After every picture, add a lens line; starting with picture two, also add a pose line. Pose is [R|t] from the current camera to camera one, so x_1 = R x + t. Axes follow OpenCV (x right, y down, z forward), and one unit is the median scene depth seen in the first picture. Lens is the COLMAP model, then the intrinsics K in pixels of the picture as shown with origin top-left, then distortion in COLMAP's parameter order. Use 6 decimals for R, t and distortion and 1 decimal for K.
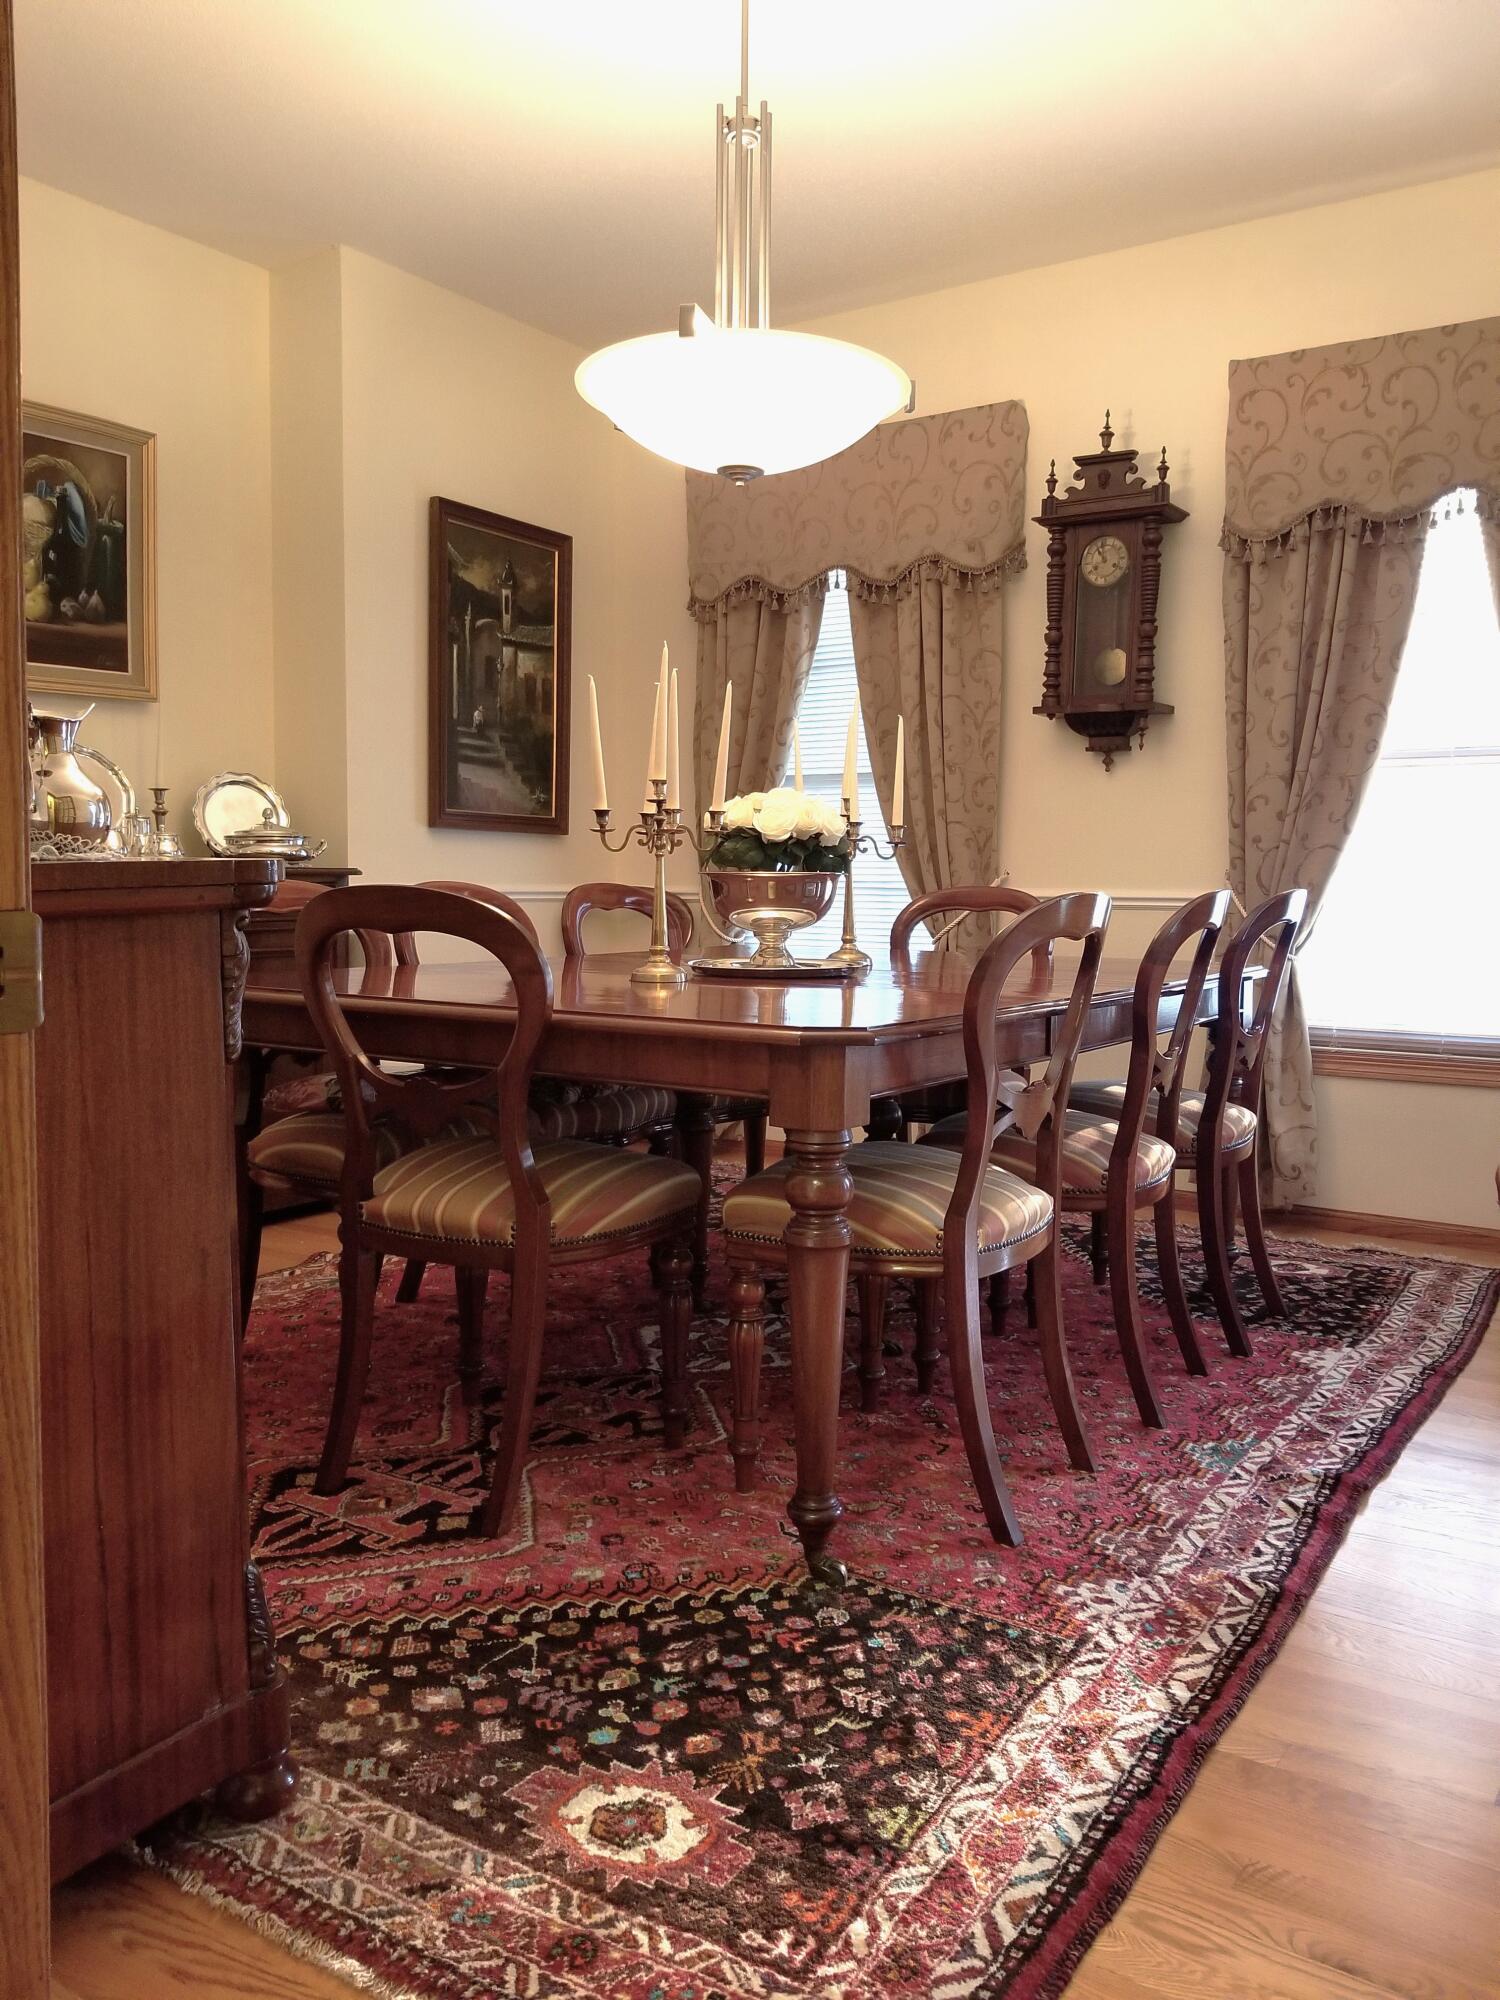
lens RADIAL K [[1585.3, 0, 820.5], [0, 1585.3, 984.3], [0, 0, 1]] dist [0.021610, -0.032331]
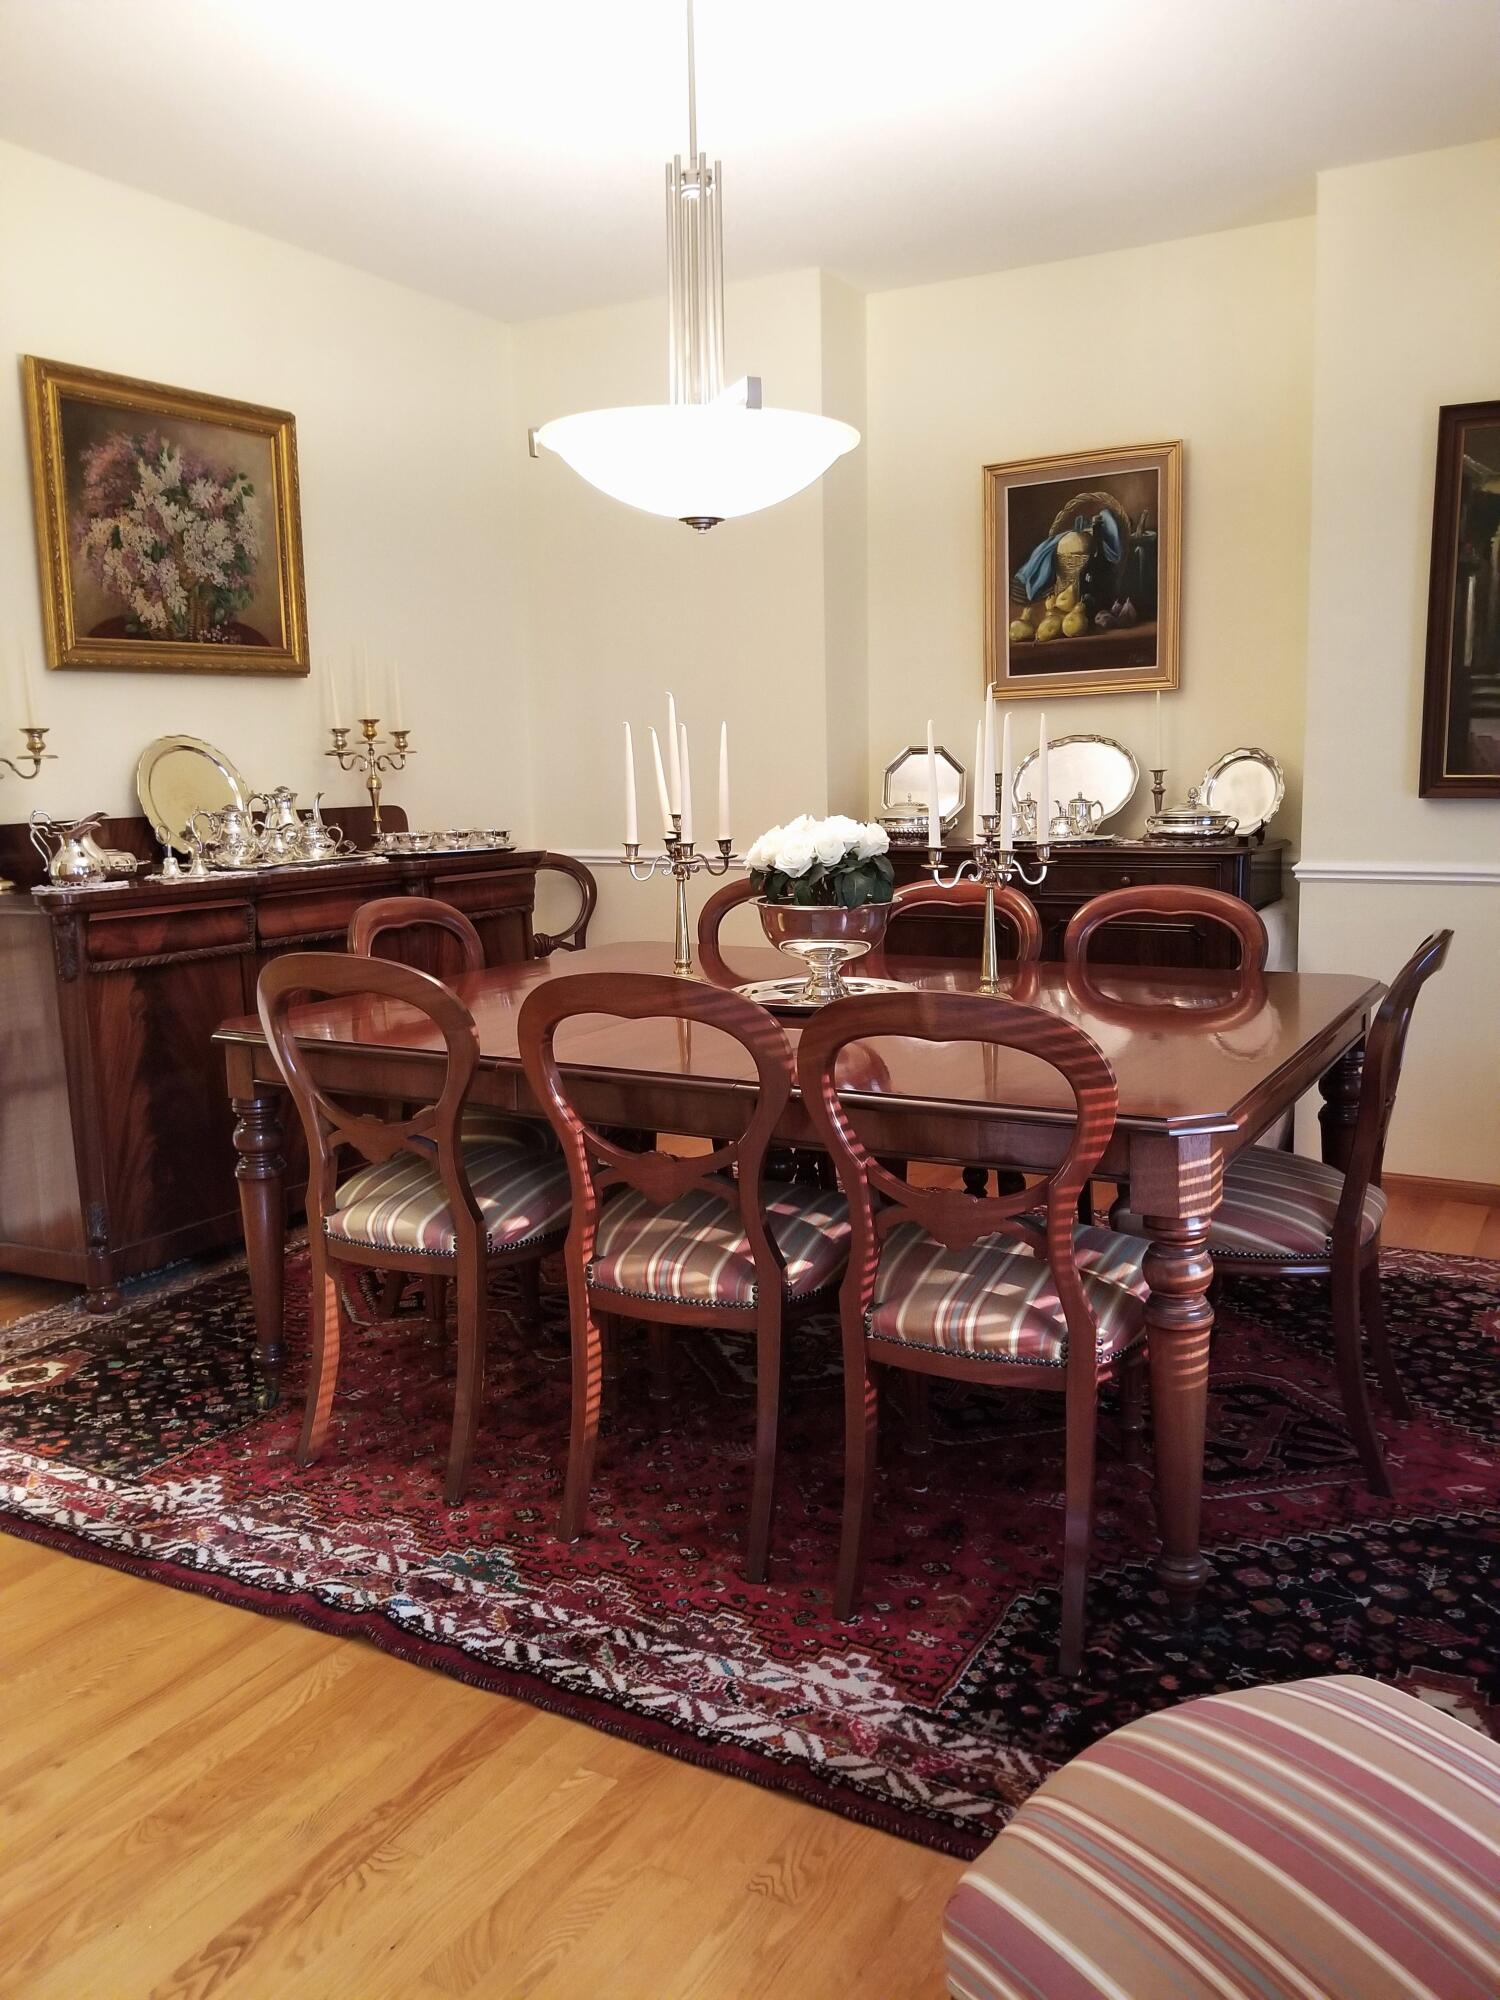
lens RADIAL K [[1585.3, 0, 751.2], [0, 1585.3, 998.8], [0, 0, 1]] dist [0.021610, -0.032331]
pose [[0.031881, 0.142345, -0.989304, 1.001173], [-0.044224, 0.989038, 0.140882, -0.155072], [0.998513, 0.039260, 0.037827, 0.974329]]
